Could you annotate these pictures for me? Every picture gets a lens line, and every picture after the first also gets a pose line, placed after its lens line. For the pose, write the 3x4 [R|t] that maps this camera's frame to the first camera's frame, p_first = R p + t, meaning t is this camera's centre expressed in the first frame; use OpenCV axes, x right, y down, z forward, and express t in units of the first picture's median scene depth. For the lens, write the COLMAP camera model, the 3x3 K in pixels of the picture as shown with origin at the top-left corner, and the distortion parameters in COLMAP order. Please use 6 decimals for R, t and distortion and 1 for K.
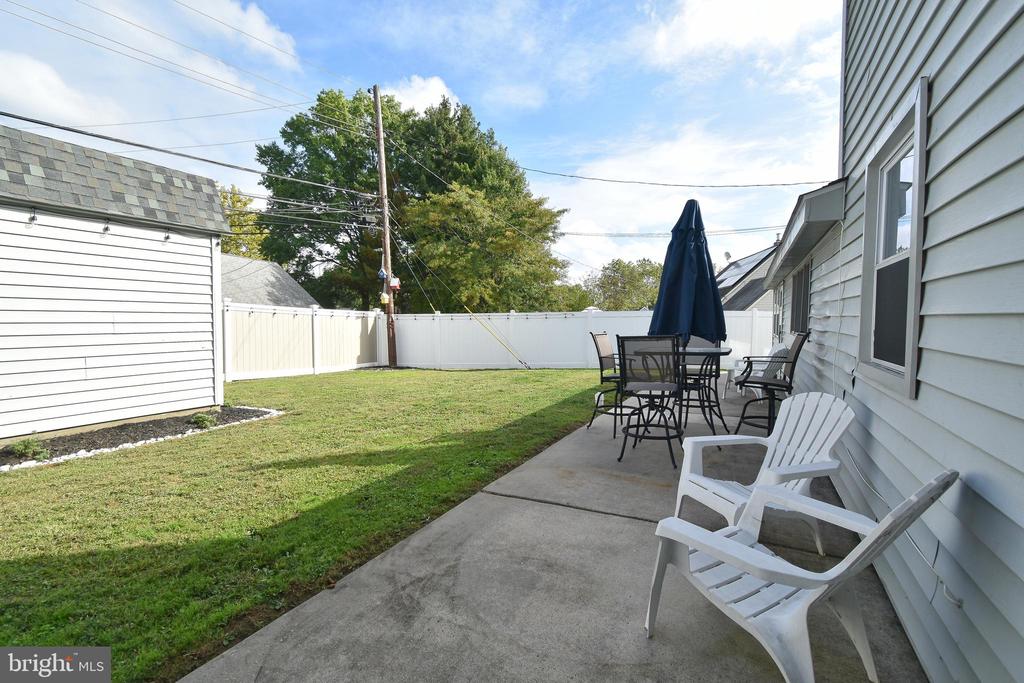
lens RADIAL K [[463.4, 0, 512.7], [0, 463.4, 341.5], [0, 0, 1]] dist [-0.003270, -0.000983]
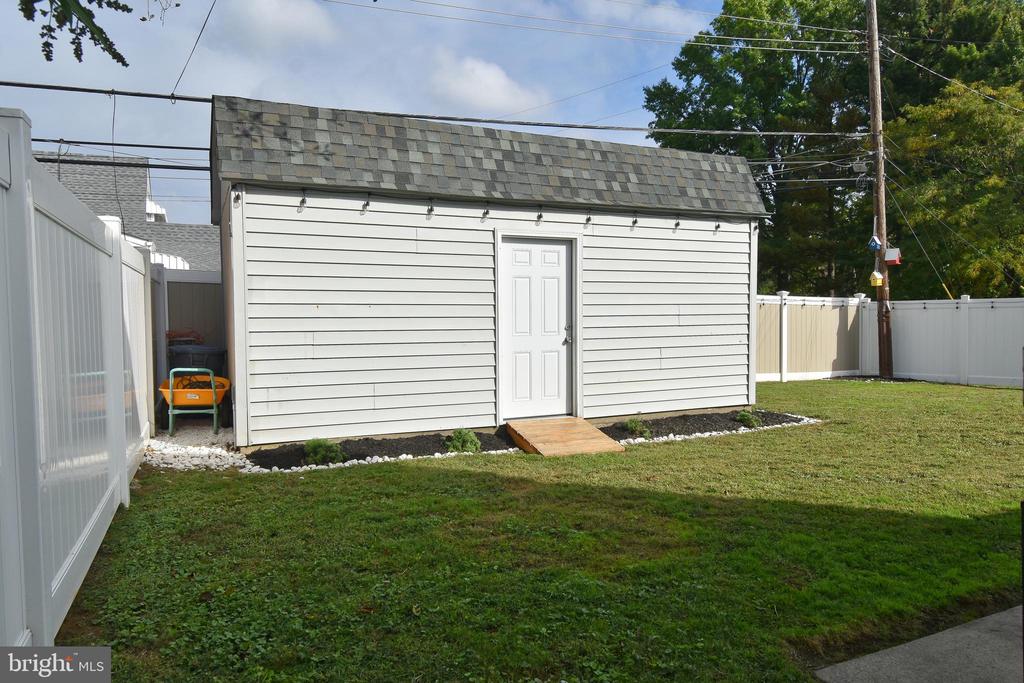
lens RADIAL K [[673.4, 0, 510.3], [0, 673.4, 343.1], [0, 0, 1]] dist [-0.009850, 0.005387]
pose [[0.779701, 0.017972, -0.625894, -0.071011], [-0.017235, 0.999825, 0.007239, 0.005638], [0.625915, 0.005143, 0.779874, -0.129133]]
